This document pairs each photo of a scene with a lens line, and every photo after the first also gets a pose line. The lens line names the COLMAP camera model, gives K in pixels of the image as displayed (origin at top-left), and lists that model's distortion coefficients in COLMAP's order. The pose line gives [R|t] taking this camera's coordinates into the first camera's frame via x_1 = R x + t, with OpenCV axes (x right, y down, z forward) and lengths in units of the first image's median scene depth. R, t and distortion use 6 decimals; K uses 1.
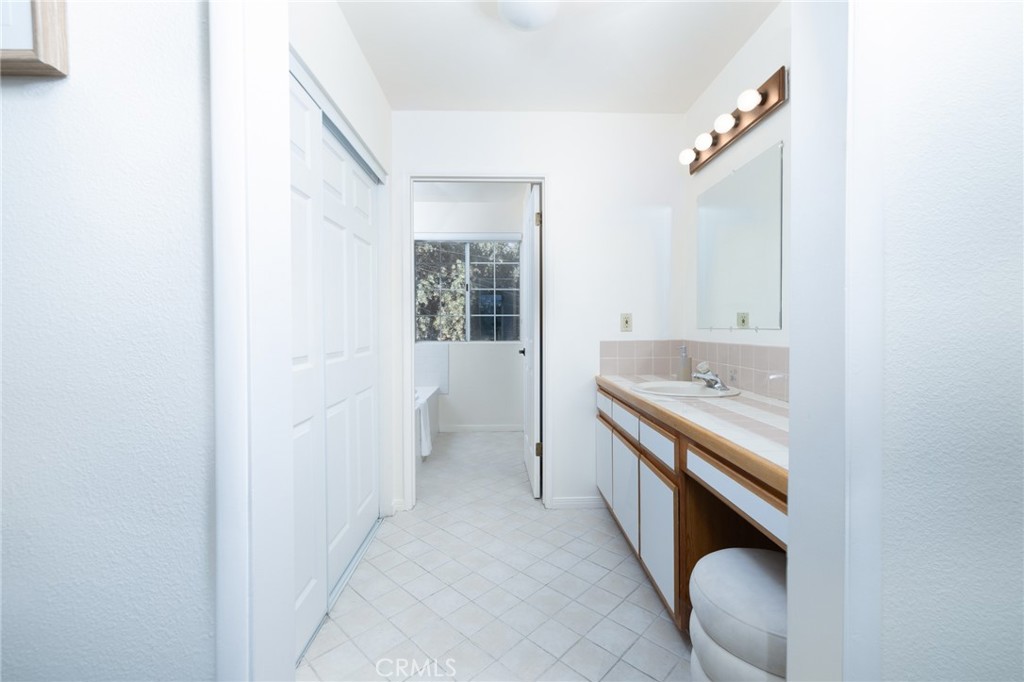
lens RADIAL K [[438.0, 0, 513.7], [0, 438.0, 330.2], [0, 0, 1]] dist [0.002341, 0.000454]
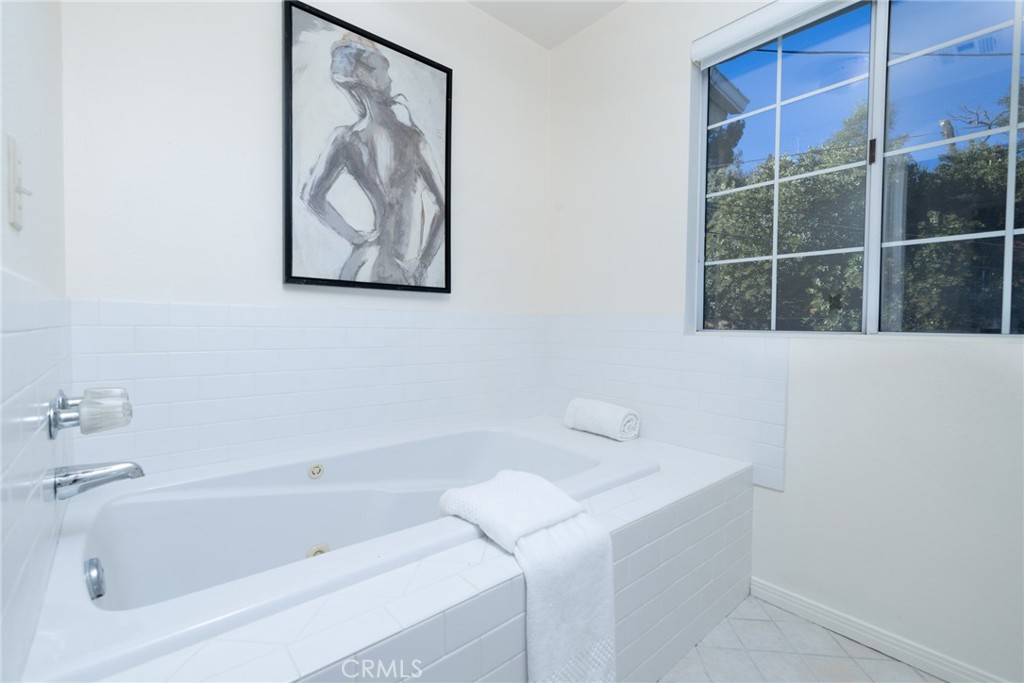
lens RADIAL K [[438.0, 0, 513.7], [0, 438.0, 330.7], [0, 0, 1]] dist [0.002341, 0.000454]
pose [[0.617278, 0.024298, -0.786370, -0.032971], [-0.025997, 0.999607, 0.010480, 0.045645], [0.786316, 0.013974, 0.617667, 1.059435]]
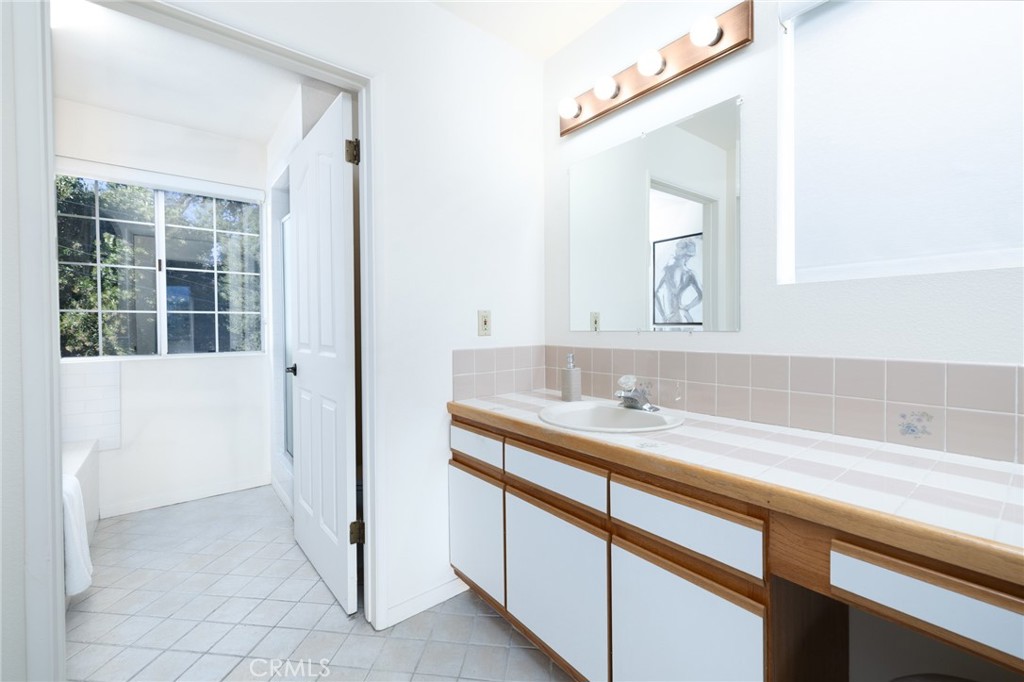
lens RADIAL K [[428.7, 0, 512.2], [0, 428.7, 333.5], [0, 0, 1]] dist [0.010243, -0.000009]
pose [[0.802346, -0.010936, 0.596759, -0.123318], [0.009220, 0.999940, 0.005928, -0.004376], [-0.596788, 0.000746, 0.802399, 0.398435]]
